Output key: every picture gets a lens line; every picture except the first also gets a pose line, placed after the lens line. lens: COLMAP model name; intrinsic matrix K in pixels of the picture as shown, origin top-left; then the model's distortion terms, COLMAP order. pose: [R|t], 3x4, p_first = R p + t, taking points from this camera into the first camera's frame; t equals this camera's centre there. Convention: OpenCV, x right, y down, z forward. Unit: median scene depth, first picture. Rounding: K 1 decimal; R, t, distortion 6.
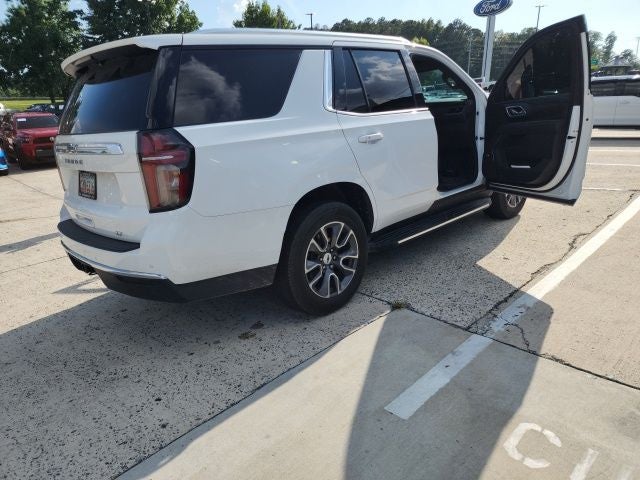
lens RADIAL K [[425.8, 0, 317.0], [0, 425.8, 244.3], [0, 0, 1]] dist [0.075092, -0.066295]
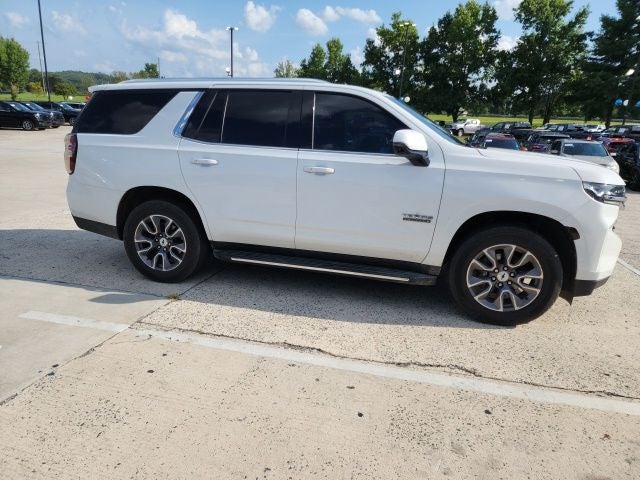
lens RADIAL K [[425.8, 0, 317.3], [0, 425.8, 246.2], [0, 0, 1]] dist [0.075092, -0.066295]
pose [[0.514512, 0.299108, -0.803624, 1.370813], [-0.328820, 0.934367, 0.137247, -0.301030], [0.791931, 0.193632, 0.579096, 0.597115]]
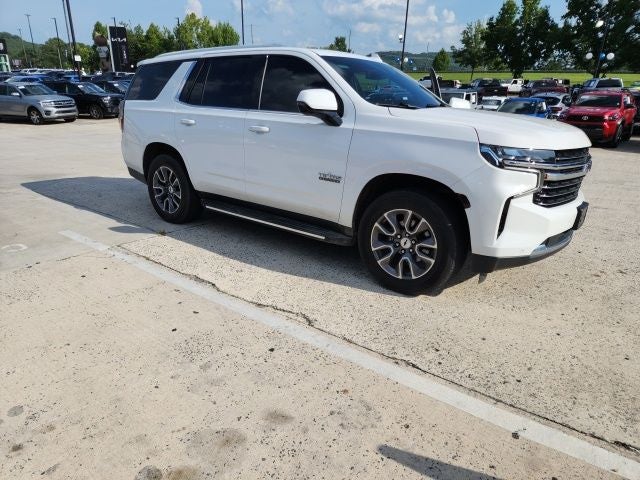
lens RADIAL K [[425.8, 0, 311.5], [0, 425.8, 243.6], [0, 0, 1]] dist [0.075092, -0.066295]
pose [[0.123276, 0.382444, -0.915718, 1.695496], [-0.329538, 0.886170, 0.325740, -0.502712], [0.936060, 0.261608, 0.235273, 1.169523]]
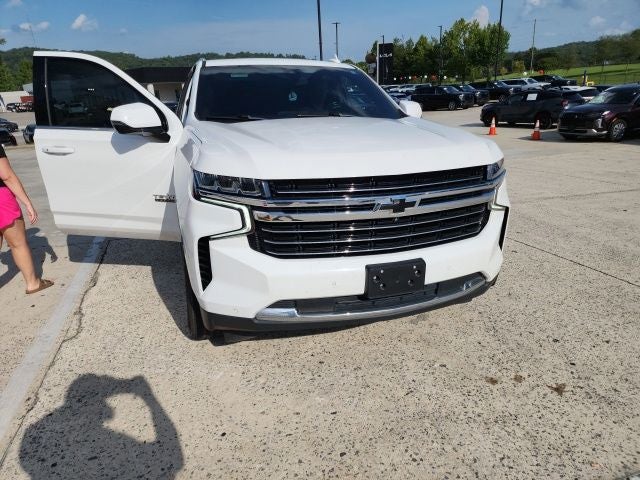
lens RADIAL K [[425.8, 0, 310.5], [0, 425.8, 243.4], [0, 0, 1]] dist [0.075092, -0.066295]
pose [[-0.436496, 0.347109, -0.830052, 1.324941], [-0.218396, 0.854110, 0.472017, -0.843221], [0.872797, 0.387313, -0.297008, 2.286511]]
